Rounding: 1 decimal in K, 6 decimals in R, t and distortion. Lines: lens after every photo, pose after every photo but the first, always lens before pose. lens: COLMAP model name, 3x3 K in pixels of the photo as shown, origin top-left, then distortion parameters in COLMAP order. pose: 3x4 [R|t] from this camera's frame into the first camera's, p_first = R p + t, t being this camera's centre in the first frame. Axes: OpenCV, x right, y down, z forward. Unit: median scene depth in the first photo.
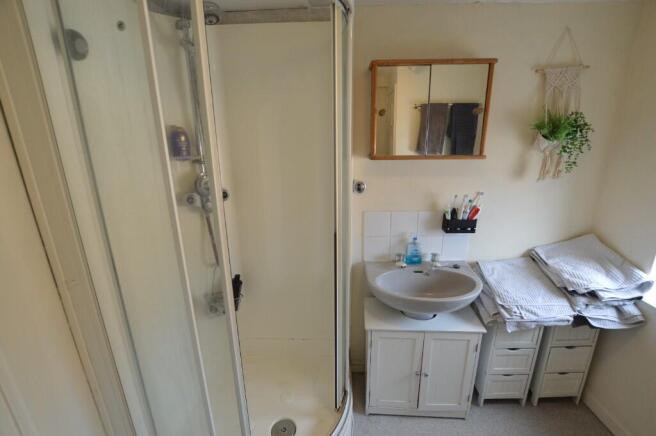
lens RADIAL K [[294.0, 0, 329.0], [0, 294.0, 220.6], [0, 0, 1]] dist [-0.026899, 0.002212]
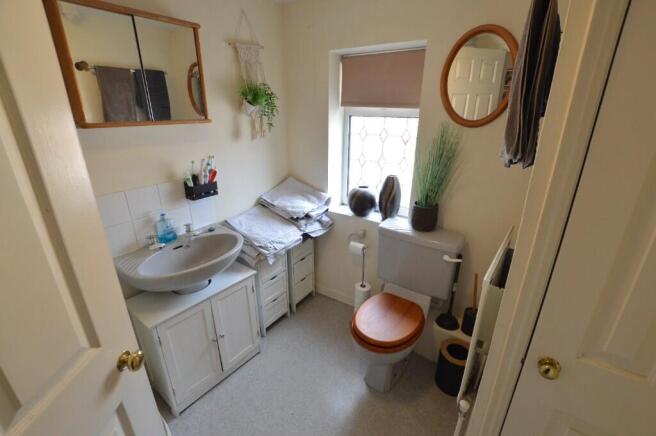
lens RADIAL K [[294.0, 0, 329.6], [0, 294.0, 217.7], [0, 0, 1]] dist [-0.026899, 0.002212]
pose [[0.547135, -0.273705, 0.791030, -0.157909], [0.223554, 0.958482, 0.177019, 0.028266], [-0.806639, 0.079985, 0.585607, 0.050886]]
